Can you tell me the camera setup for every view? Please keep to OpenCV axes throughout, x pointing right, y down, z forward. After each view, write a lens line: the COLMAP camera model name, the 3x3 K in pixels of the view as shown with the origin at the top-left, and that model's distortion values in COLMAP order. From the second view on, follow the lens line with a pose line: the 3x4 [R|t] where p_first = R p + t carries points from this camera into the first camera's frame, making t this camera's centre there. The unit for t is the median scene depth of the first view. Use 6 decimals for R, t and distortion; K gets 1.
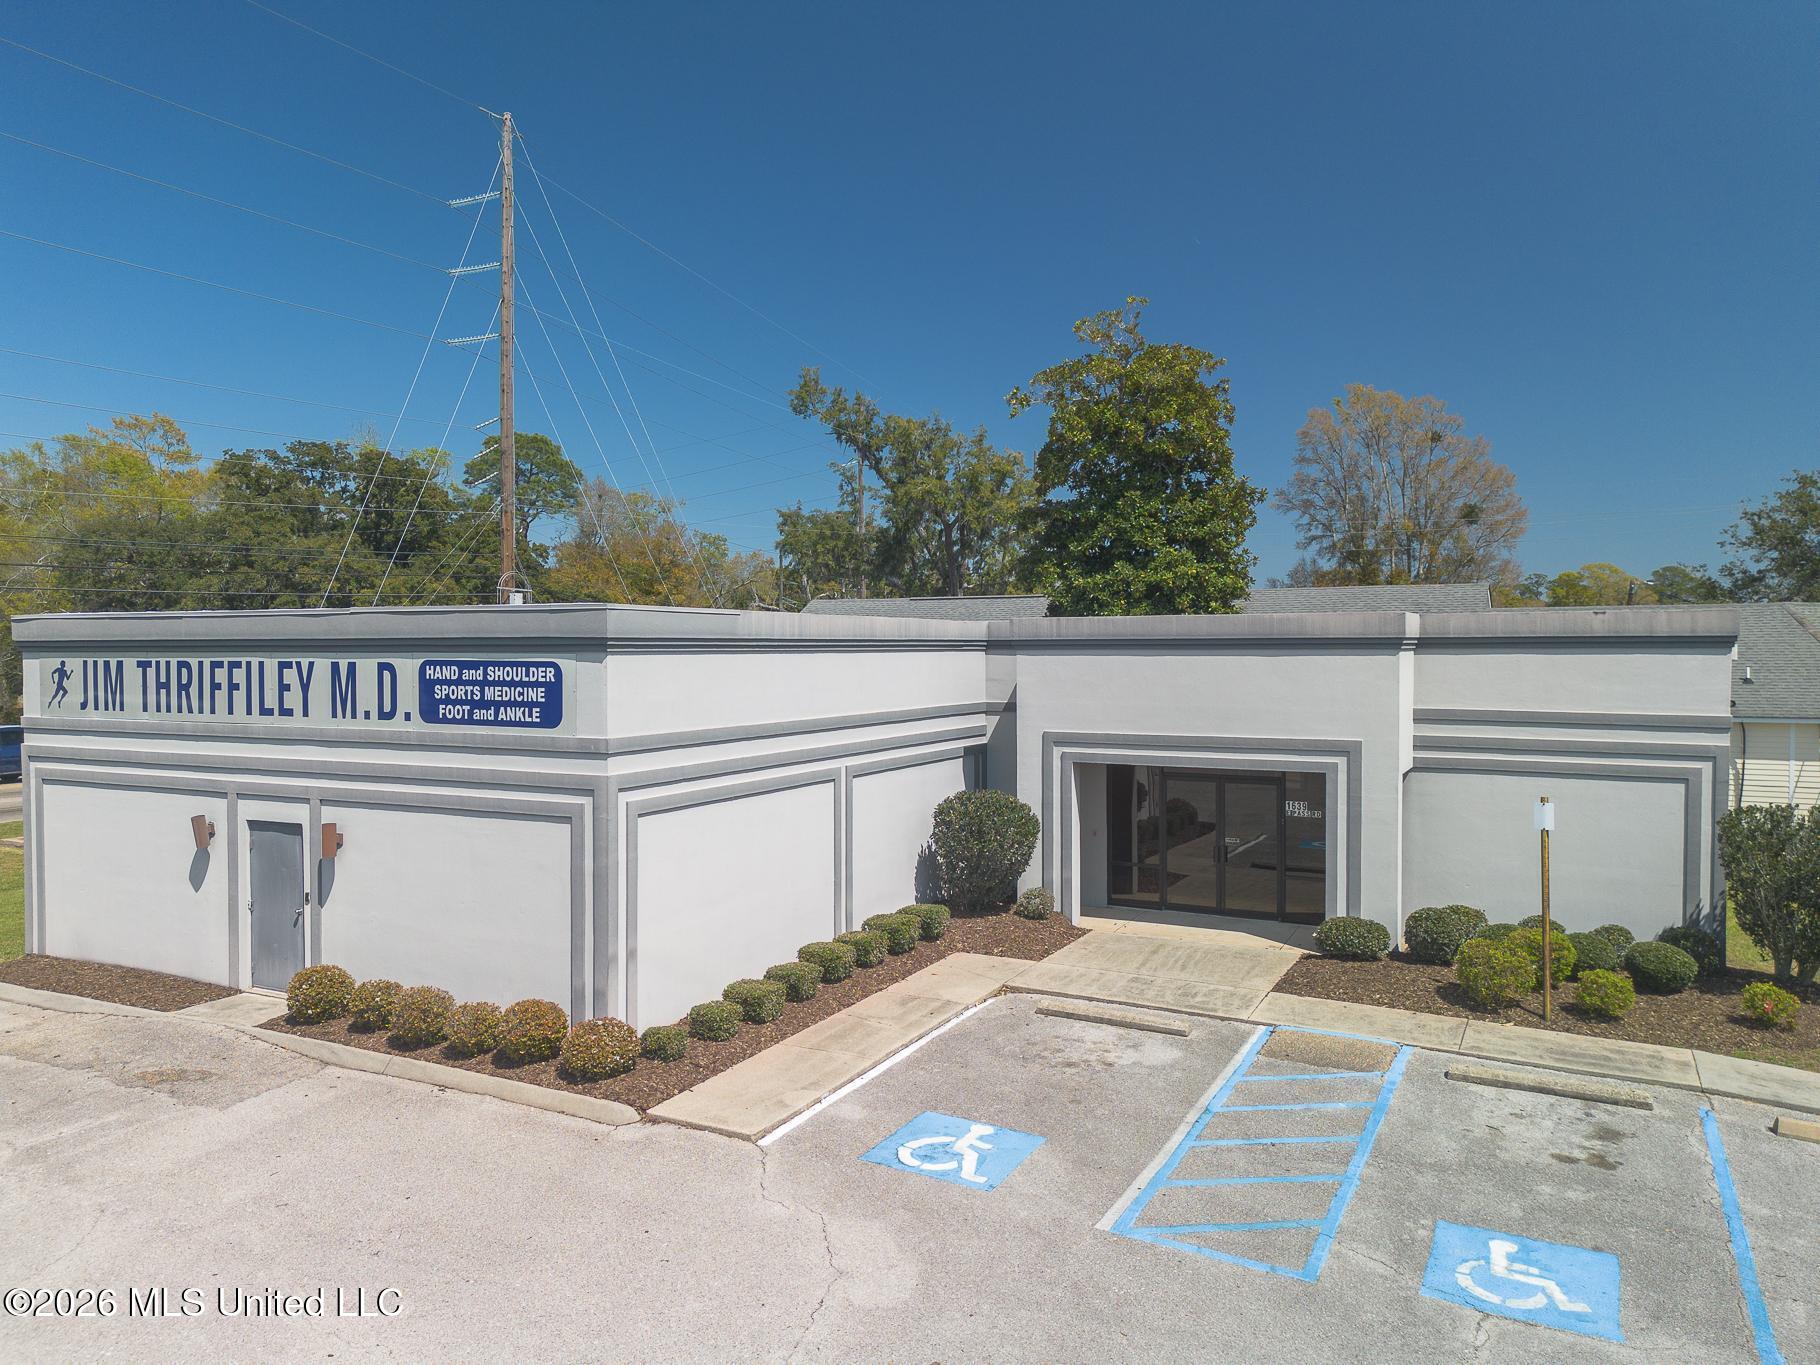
lens RADIAL K [[1280.1, 0, 919.4], [0, 1280.1, 675.1], [0, 0, 1]] dist [0.051597, -0.041053]
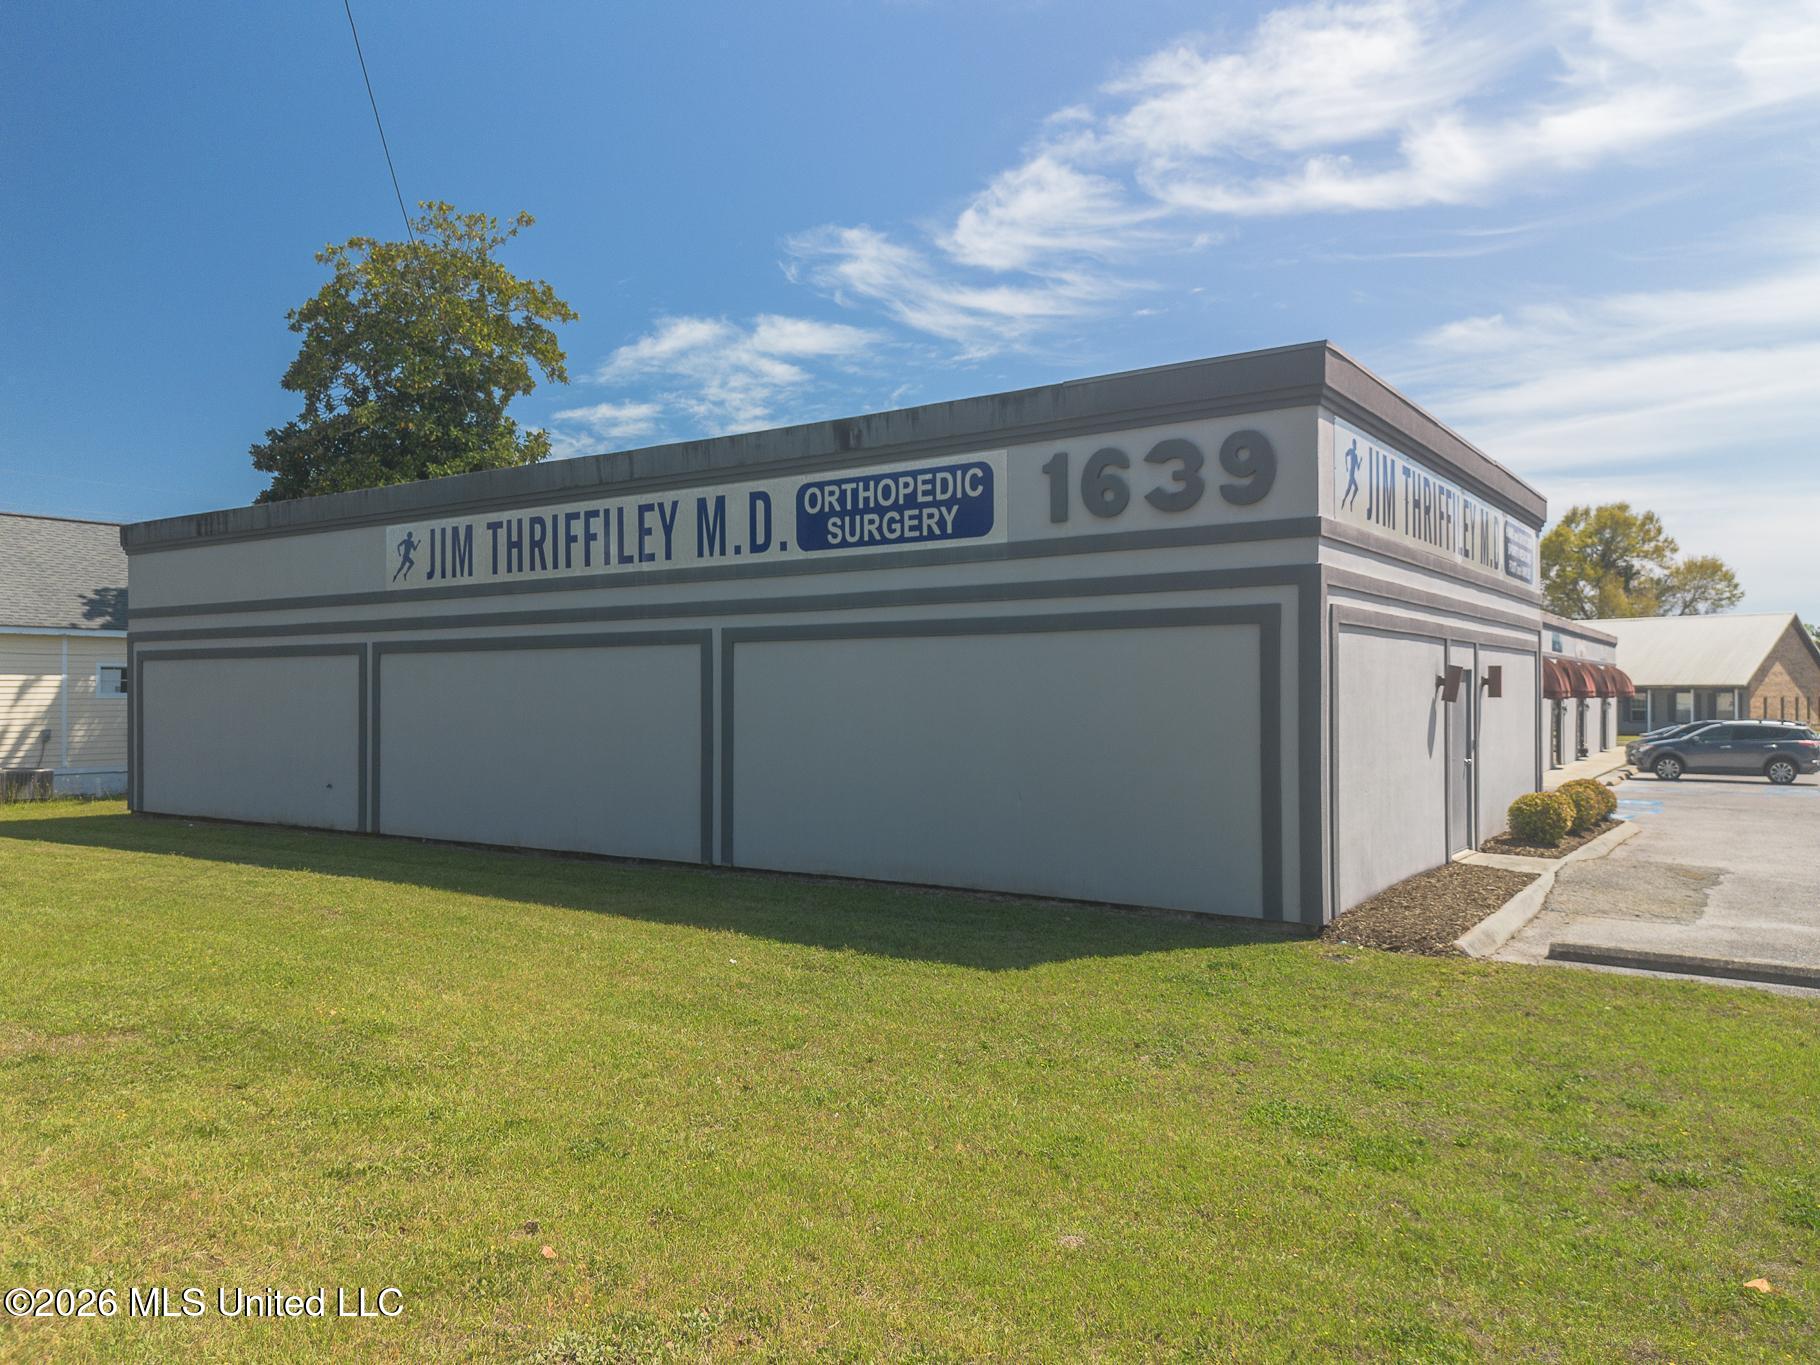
lens RADIAL K [[1280.1, 0, 904.6], [0, 1280.1, 679.8], [0, 0, 1]] dist [0.051597, -0.041053]
pose [[0.992395, -0.007511, -0.122862, -0.181353], [0.004775, 0.999734, -0.022547, 0.141694], [0.122998, 0.021789, 0.992168, 0.075883]]
